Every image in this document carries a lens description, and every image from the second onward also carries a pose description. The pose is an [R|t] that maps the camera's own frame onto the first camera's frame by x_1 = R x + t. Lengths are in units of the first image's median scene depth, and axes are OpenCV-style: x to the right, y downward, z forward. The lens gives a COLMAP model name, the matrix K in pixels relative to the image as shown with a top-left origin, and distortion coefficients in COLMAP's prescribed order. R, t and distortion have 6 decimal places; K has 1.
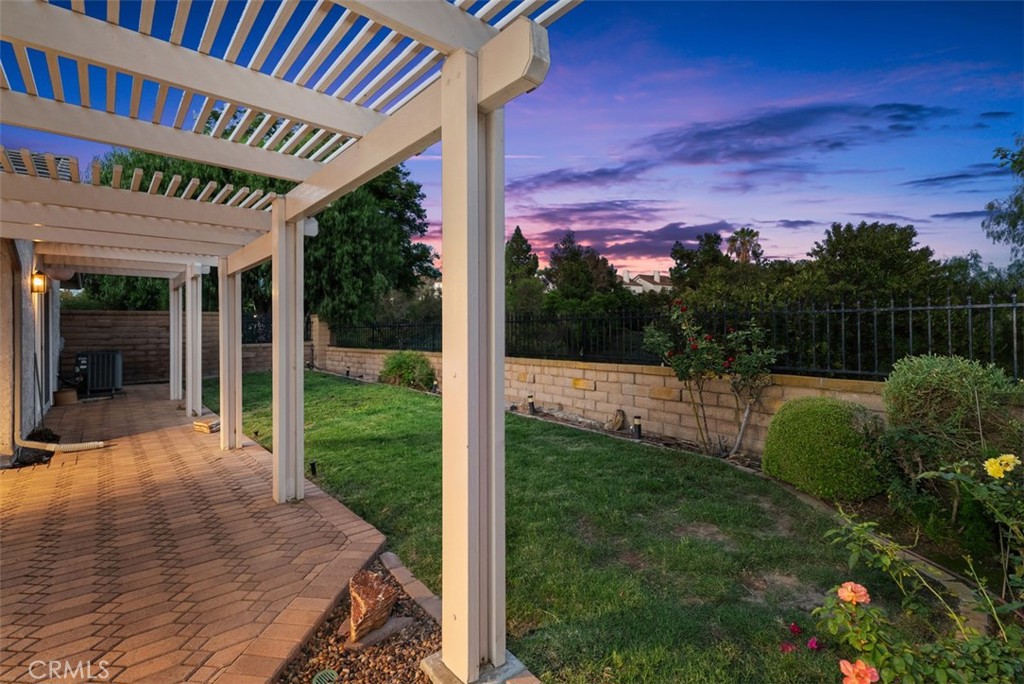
lens RADIAL K [[468.3, 0, 517.2], [0, 468.3, 341.4], [0, 0, 1]] dist [0.002043, 0.000385]
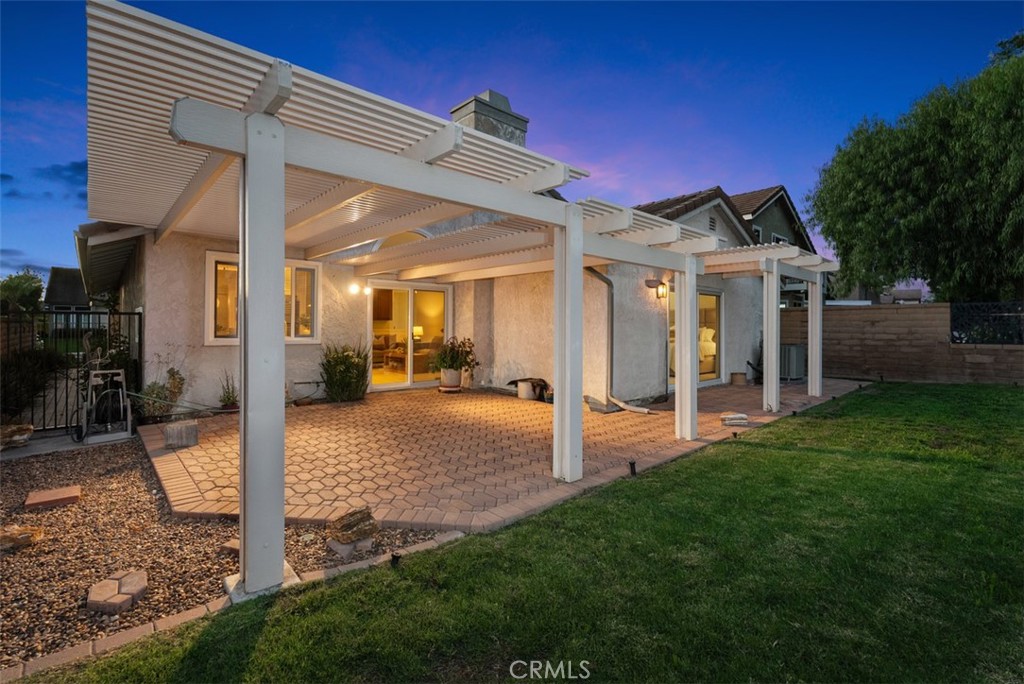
lens RADIAL K [[468.3, 0, 504.7], [0, 468.3, 334.5], [0, 0, 1]] dist [0.002043, 0.000385]
pose [[-0.006535, 0.026677, -0.999623, 0.172399], [-0.027741, 0.999255, 0.026849, -0.008695], [0.999594, 0.027906, -0.005790, 0.237205]]
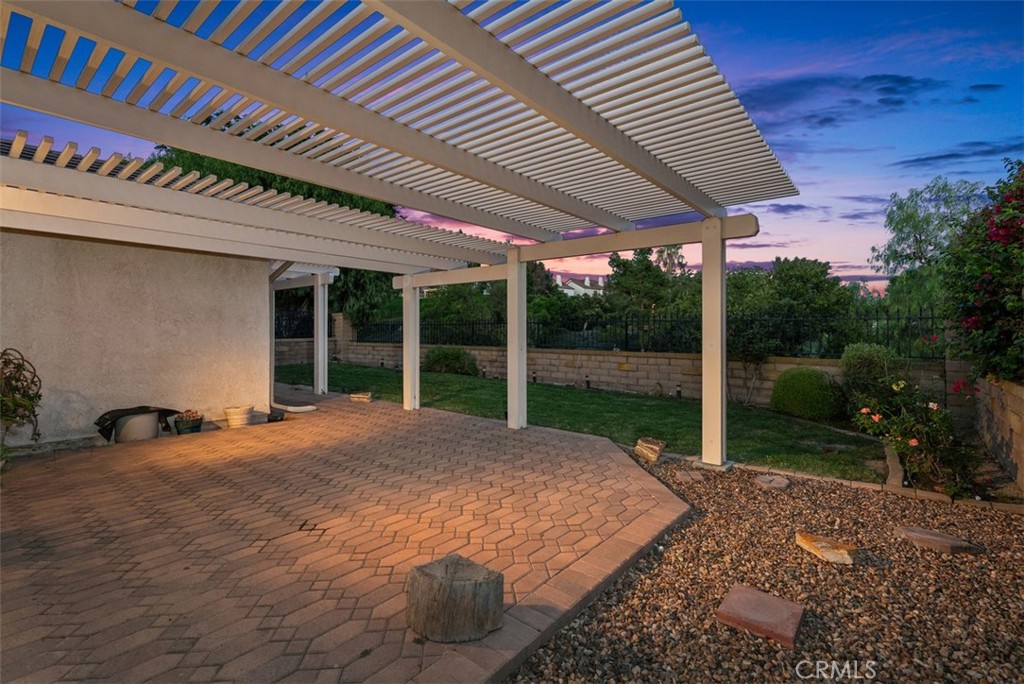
lens RADIAL K [[468.3, 0, 501.1], [0, 468.3, 331.6], [0, 0, 1]] dist [0.002043, 0.000385]
pose [[0.990536, 0.010087, 0.136885, -0.214449], [-0.007356, 0.999764, -0.020443, 0.007605], [-0.137059, 0.019243, 0.990376, -0.180290]]
